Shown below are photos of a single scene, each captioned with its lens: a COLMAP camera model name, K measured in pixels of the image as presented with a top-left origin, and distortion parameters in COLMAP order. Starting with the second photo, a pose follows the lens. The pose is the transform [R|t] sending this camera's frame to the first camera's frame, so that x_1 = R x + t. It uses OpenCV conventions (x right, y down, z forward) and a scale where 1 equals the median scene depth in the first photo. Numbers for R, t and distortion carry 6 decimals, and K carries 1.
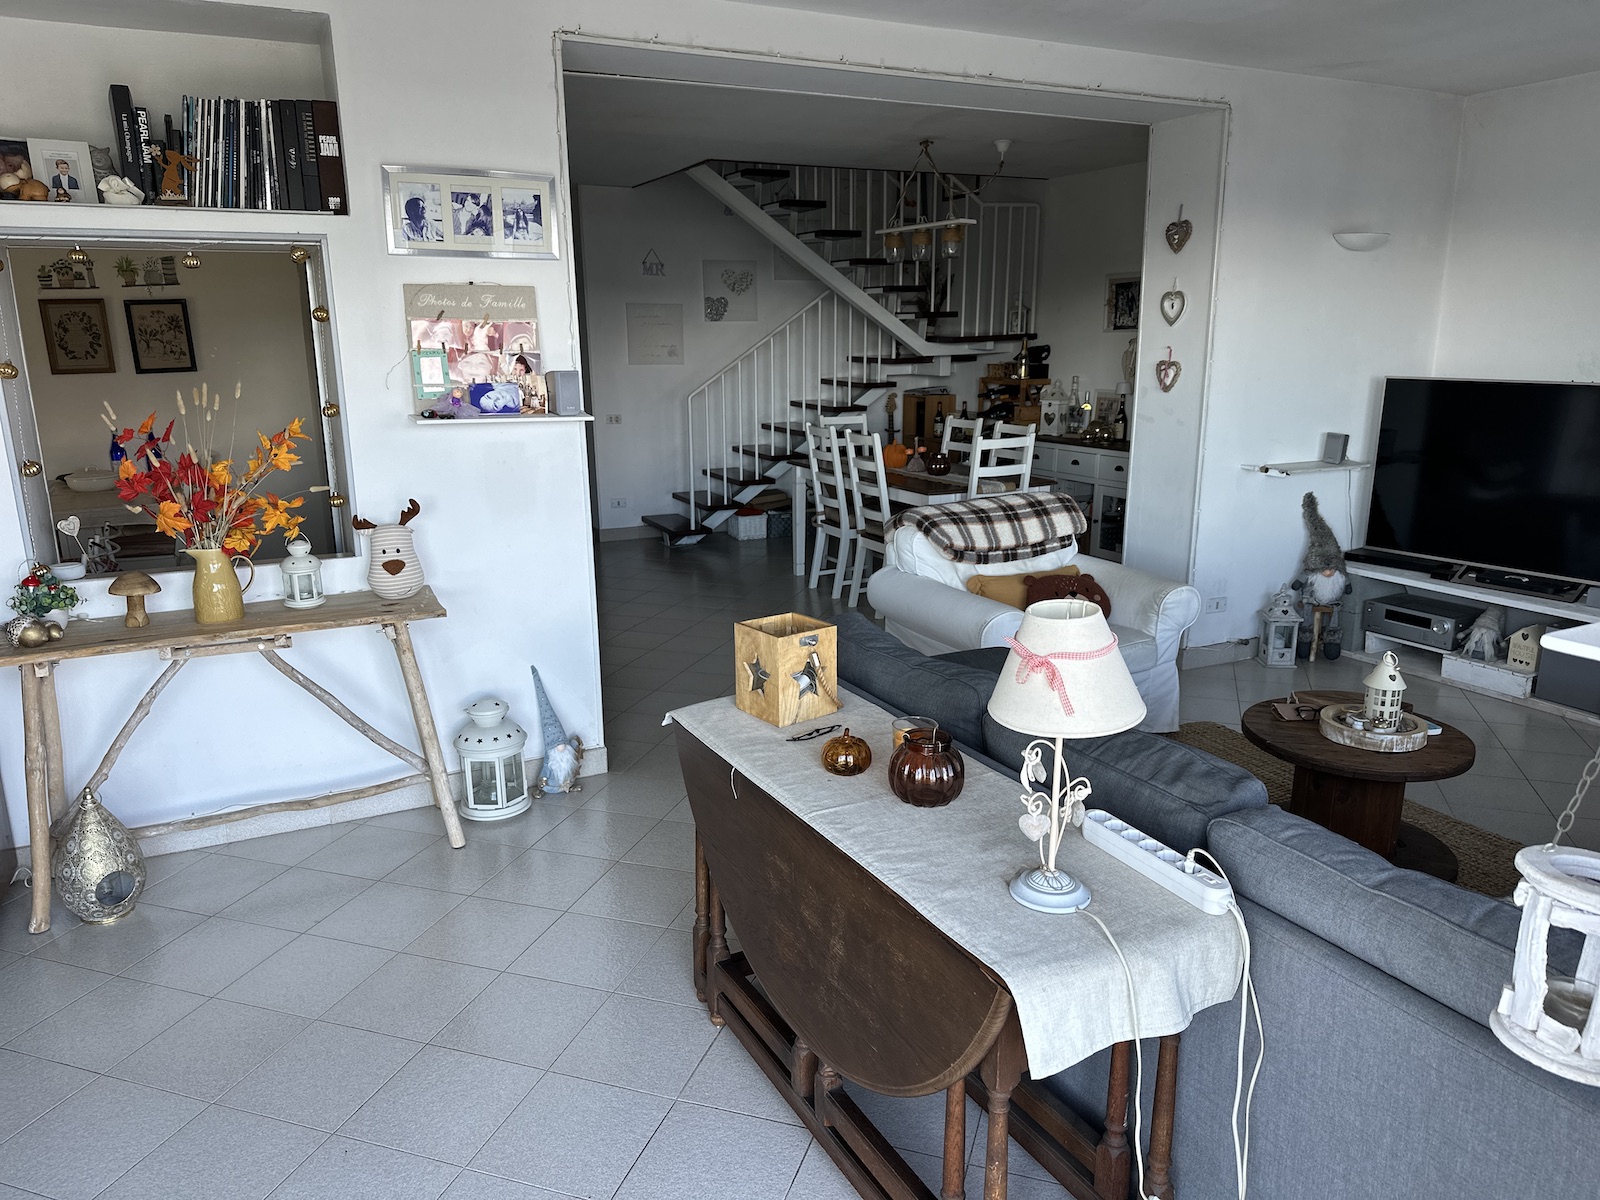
lens RADIAL K [[1130.9, 0, 794.6], [0, 1130.9, 614.3], [0, 0, 1]] dist [0.063590, -0.046942]
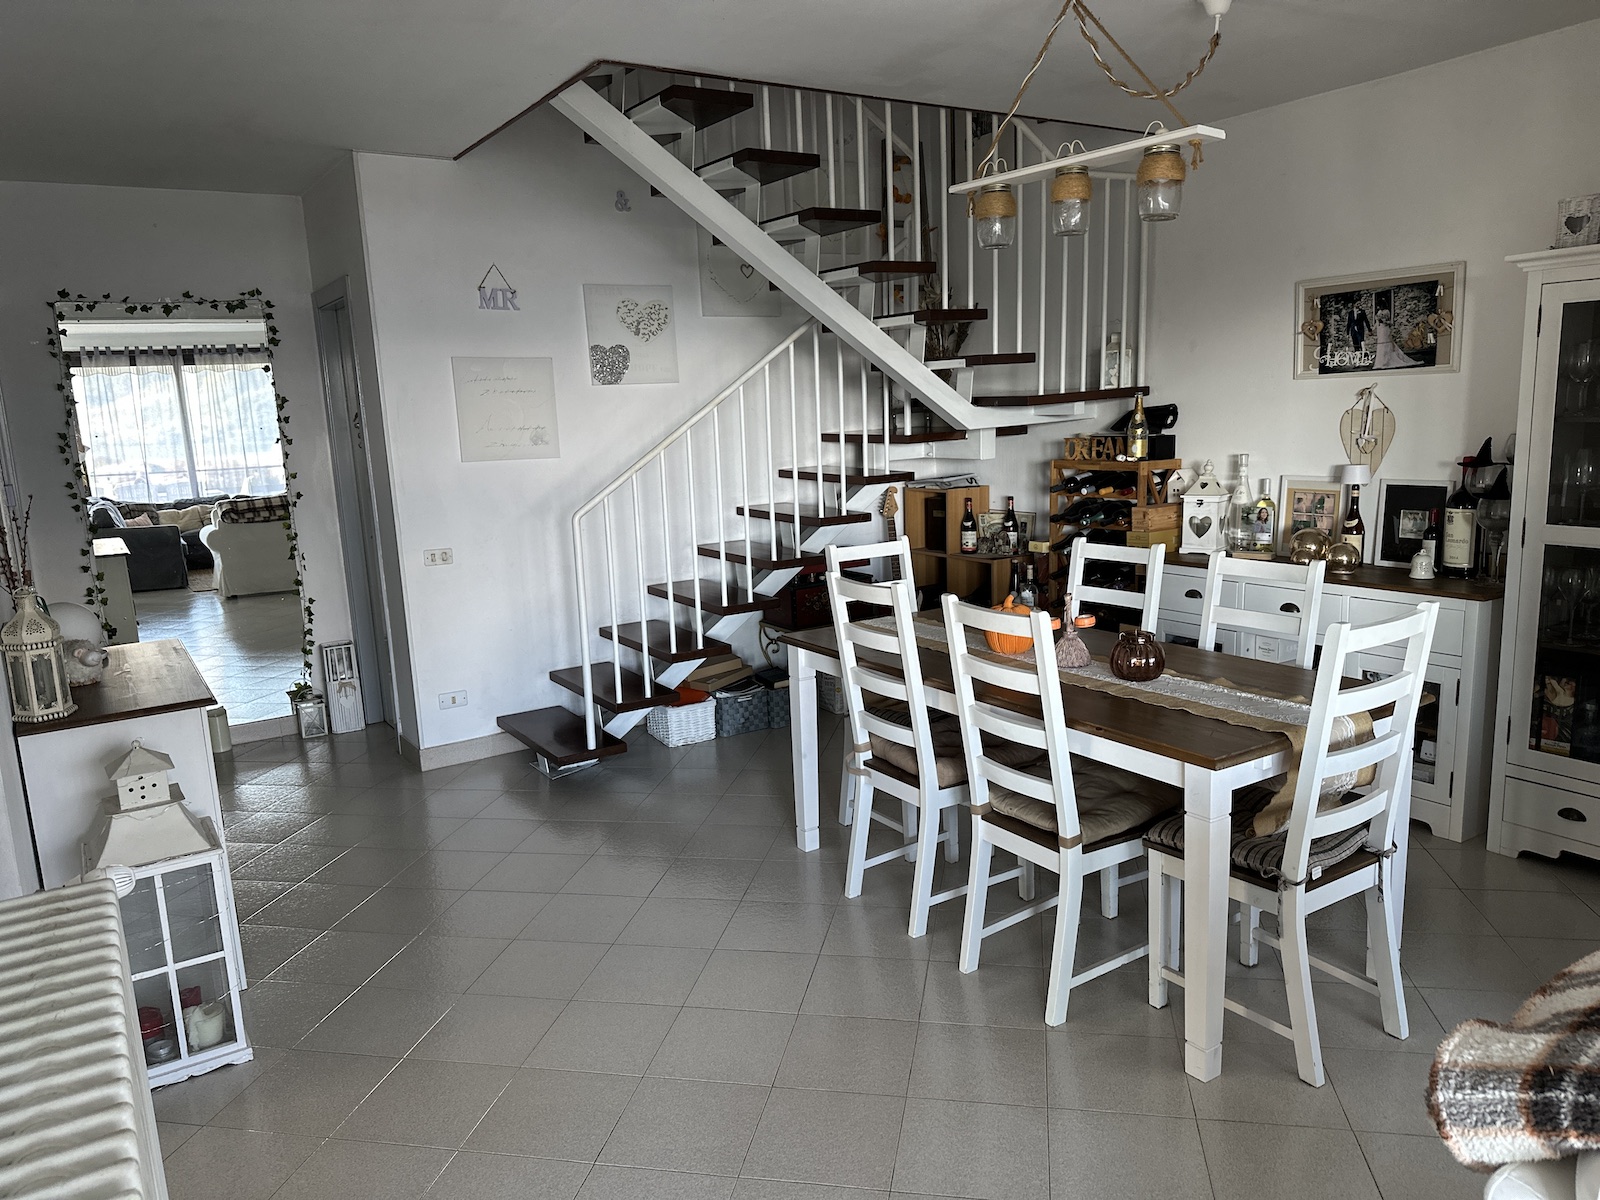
lens RADIAL K [[1118.0, 0, 812.6], [0, 1118.0, 598.4], [0, 0, 1]] dist [0.055743, -0.058420]
pose [[0.989535, -0.056205, 0.132899, -0.050894], [0.065743, 0.995483, -0.068499, -0.102560], [-0.128449, 0.076519, 0.988760, 0.427902]]
